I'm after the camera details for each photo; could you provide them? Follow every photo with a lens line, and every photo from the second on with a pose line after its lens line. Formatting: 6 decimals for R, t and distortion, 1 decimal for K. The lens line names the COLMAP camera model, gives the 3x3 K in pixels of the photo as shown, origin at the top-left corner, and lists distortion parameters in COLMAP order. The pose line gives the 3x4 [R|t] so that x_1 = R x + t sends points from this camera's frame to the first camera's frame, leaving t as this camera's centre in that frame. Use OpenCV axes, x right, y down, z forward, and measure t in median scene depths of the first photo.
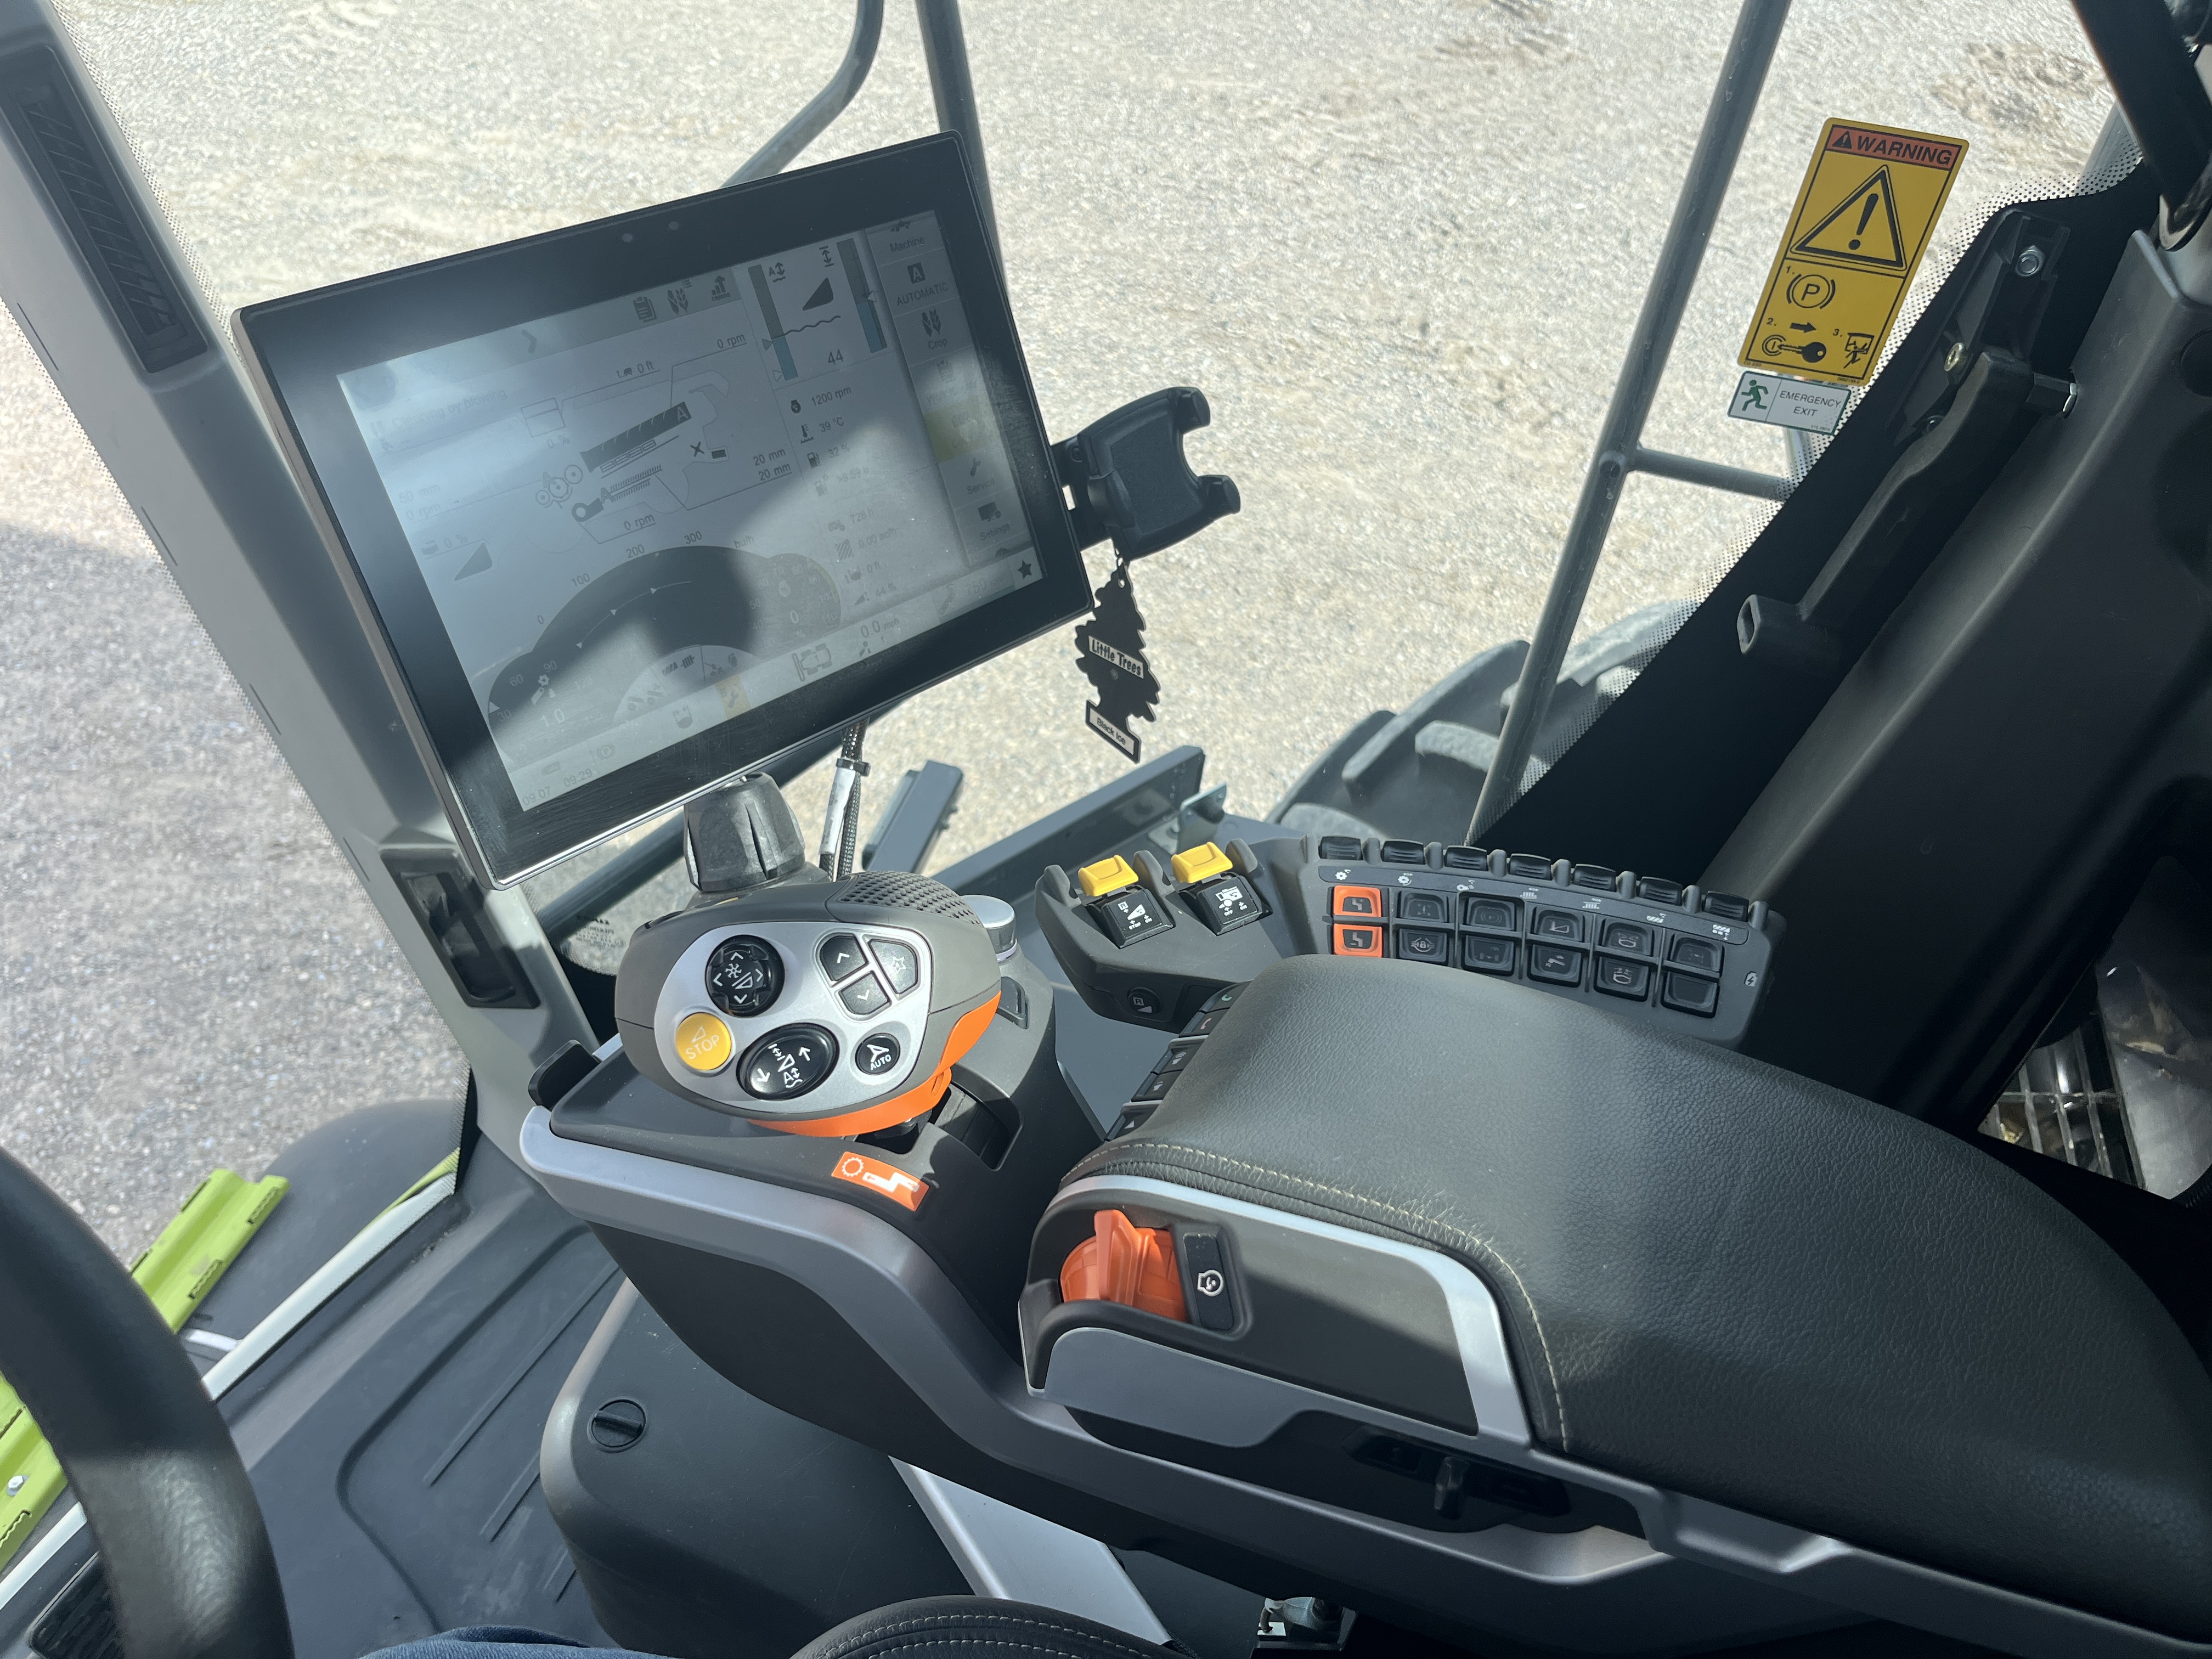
lens RADIAL K [[1752.2, 0, 1063.7], [0, 1752.2, 853.8], [0, 0, 1]] dist [0.089734, -0.164336]
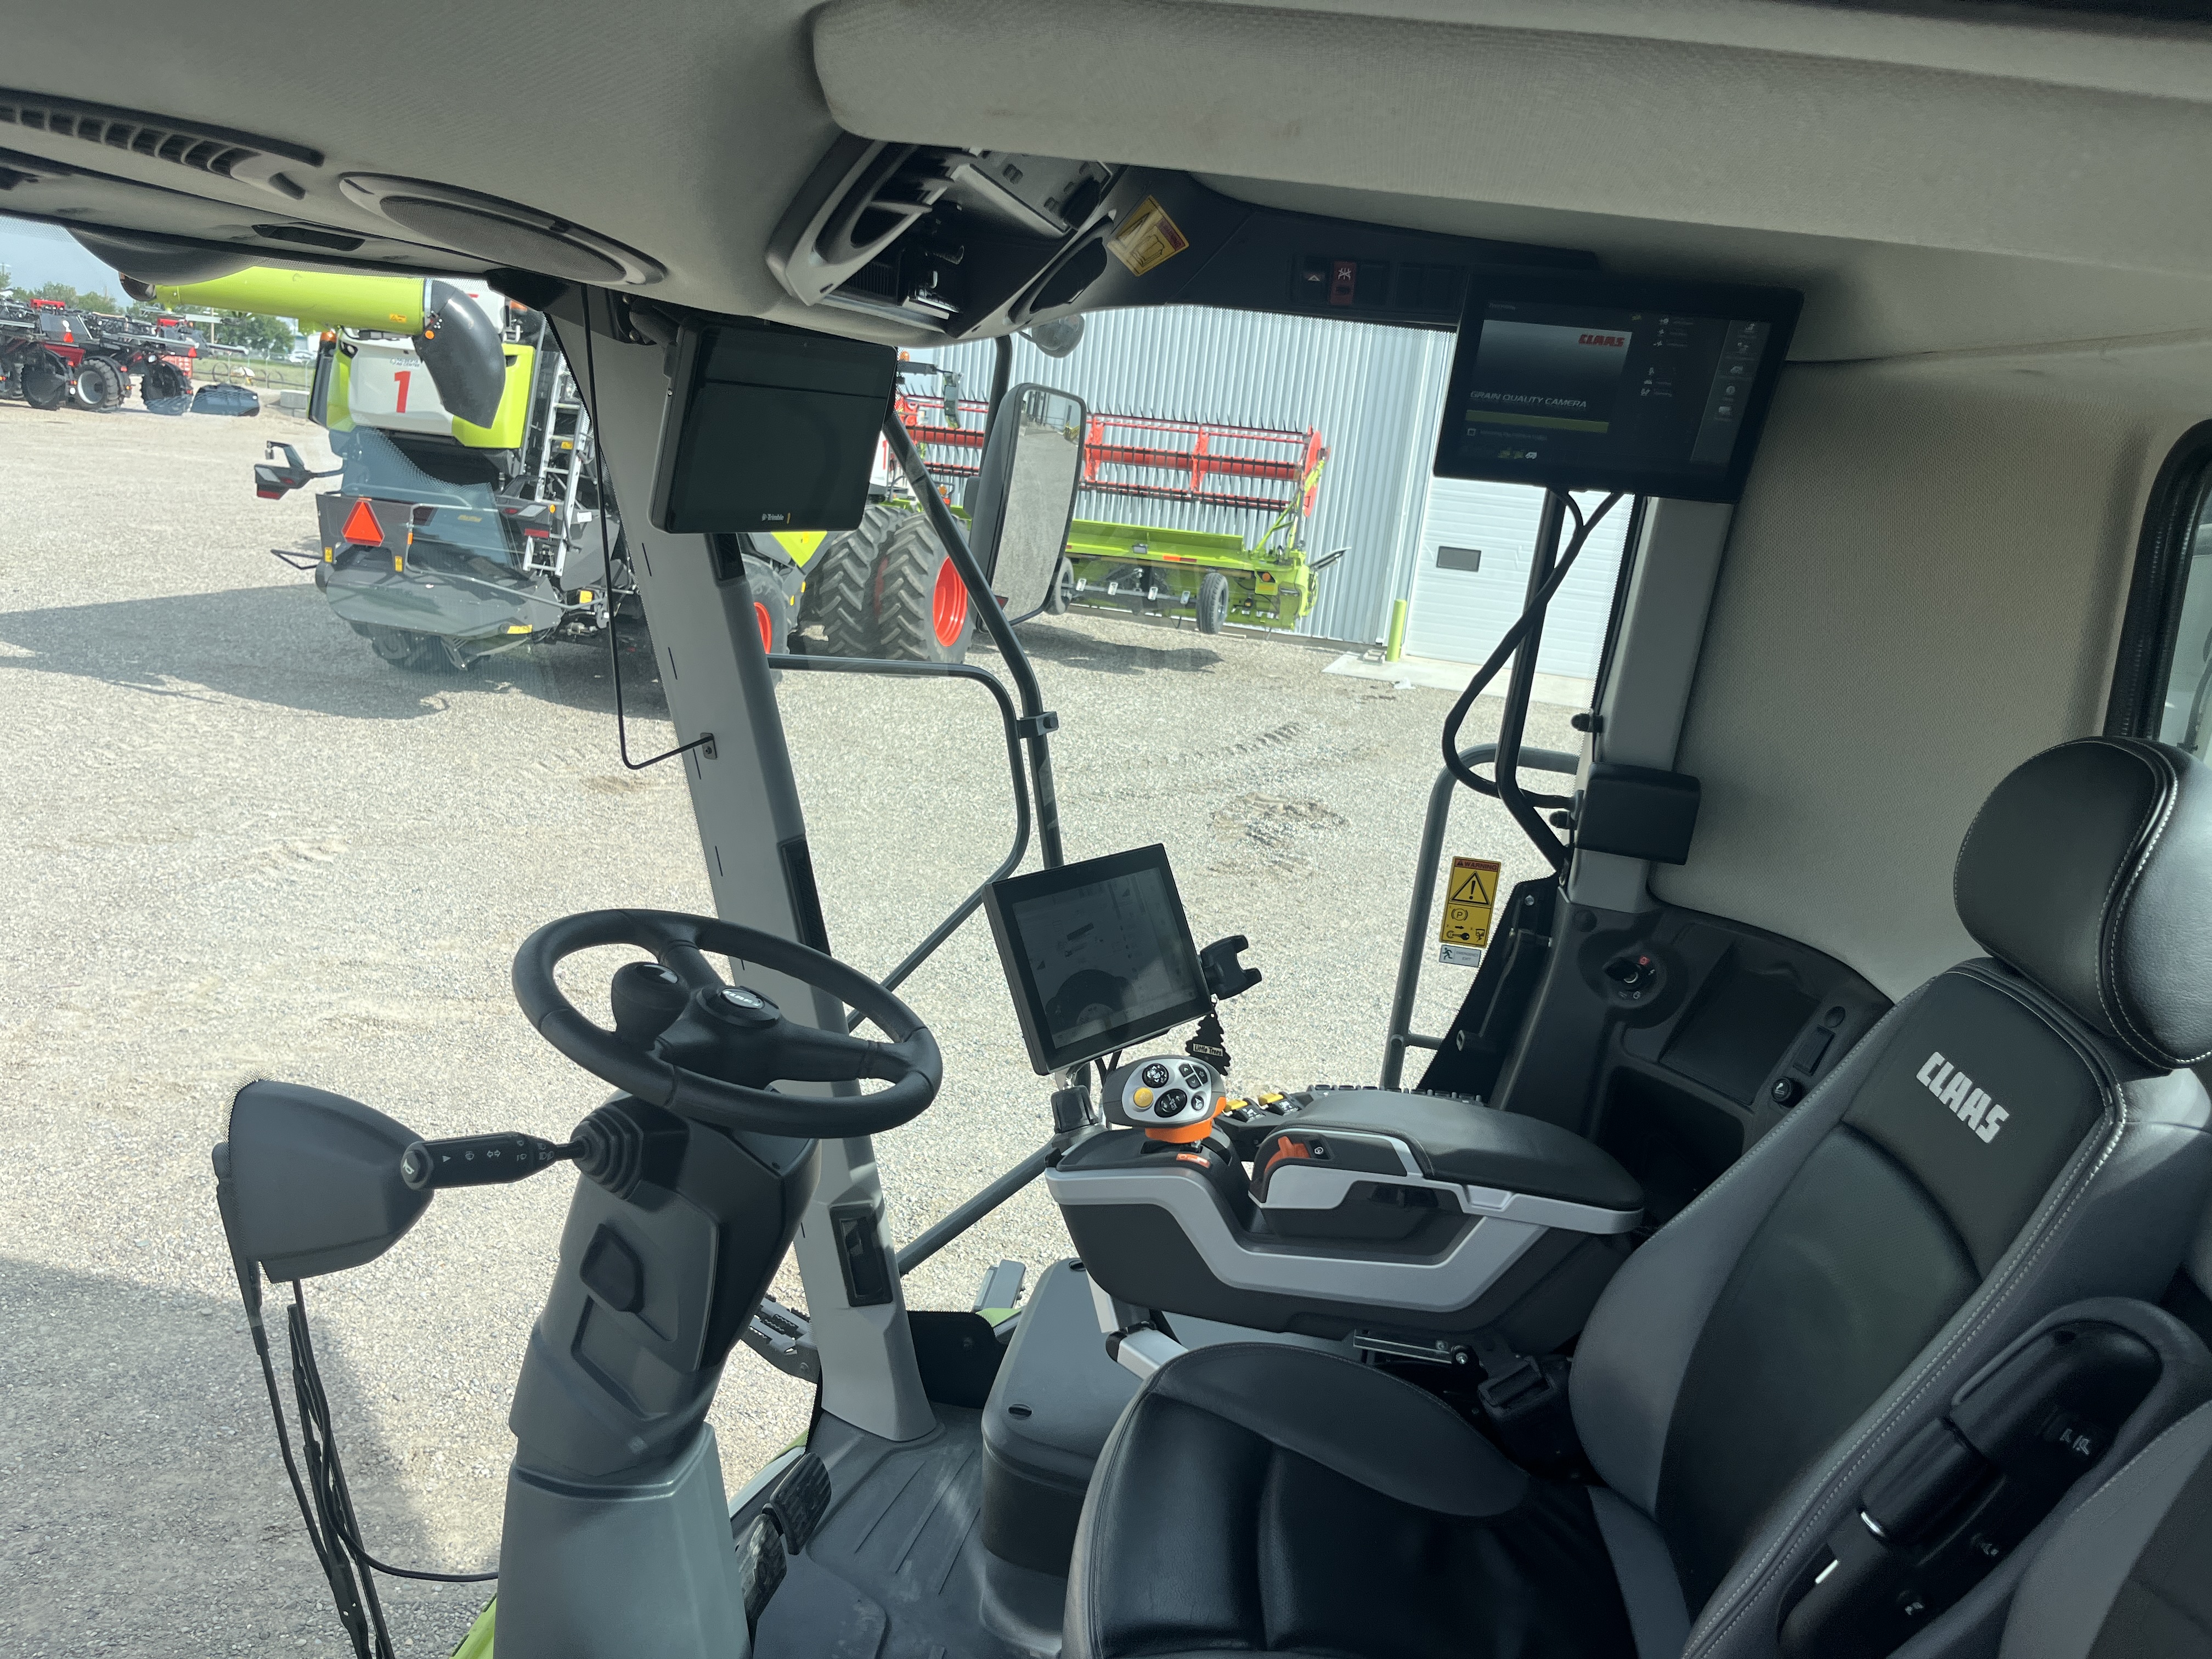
lens RADIAL K [[1752.2, 0, 1063.7], [0, 1752.2, 853.8], [0, 0, 1]] dist [0.089734, -0.164336]
pose [[0.992763, -0.011258, 0.119560, -0.071447], [0.061068, 0.904585, -0.421896, 0.098381], [-0.103402, 0.426144, 0.898727, -0.198494]]
